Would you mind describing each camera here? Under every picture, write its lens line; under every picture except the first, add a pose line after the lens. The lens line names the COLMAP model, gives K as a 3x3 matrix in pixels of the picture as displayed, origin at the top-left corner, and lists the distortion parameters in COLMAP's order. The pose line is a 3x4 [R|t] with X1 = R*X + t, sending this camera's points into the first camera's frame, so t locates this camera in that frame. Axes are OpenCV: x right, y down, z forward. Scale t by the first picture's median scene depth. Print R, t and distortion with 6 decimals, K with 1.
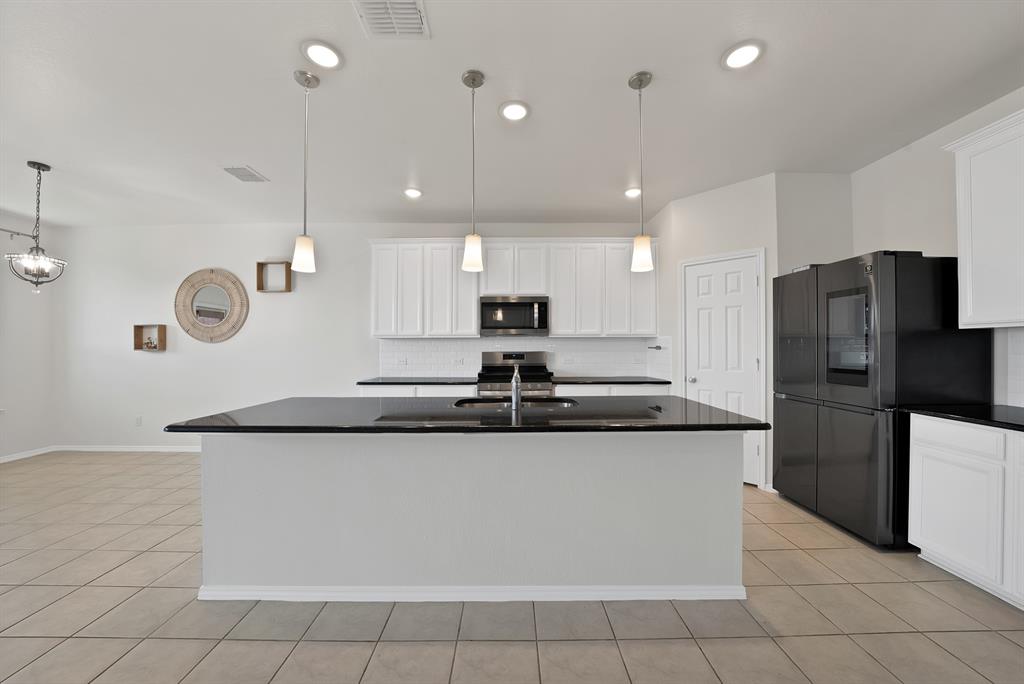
lens RADIAL K [[346.6, 0, 600.8], [0, 346.6, 344.6], [0, 0, 1]] dist [-0.030207, -0.000043]
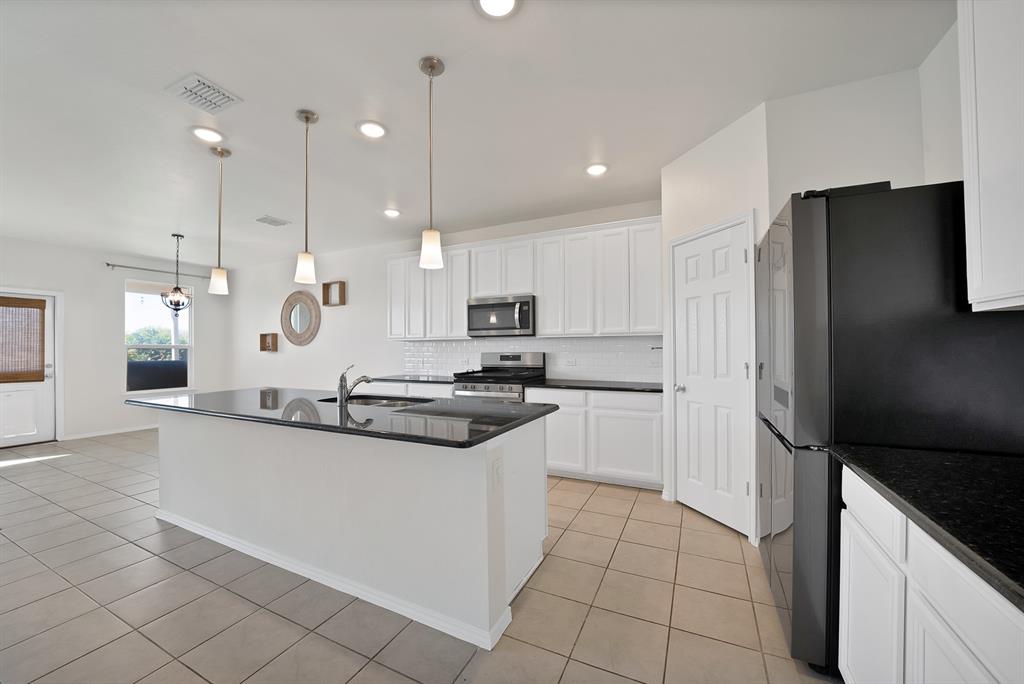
lens RADIAL K [[366.6, 0, 512.6], [0, 366.6, 345.3], [0, 0, 1]] dist [-0.024573, 0.000107]
pose [[0.895513, -0.007889, -0.444965, 0.257493], [0.008516, 0.999964, -0.000592, -0.000080], [0.444954, -0.003259, 0.895548, 0.068013]]
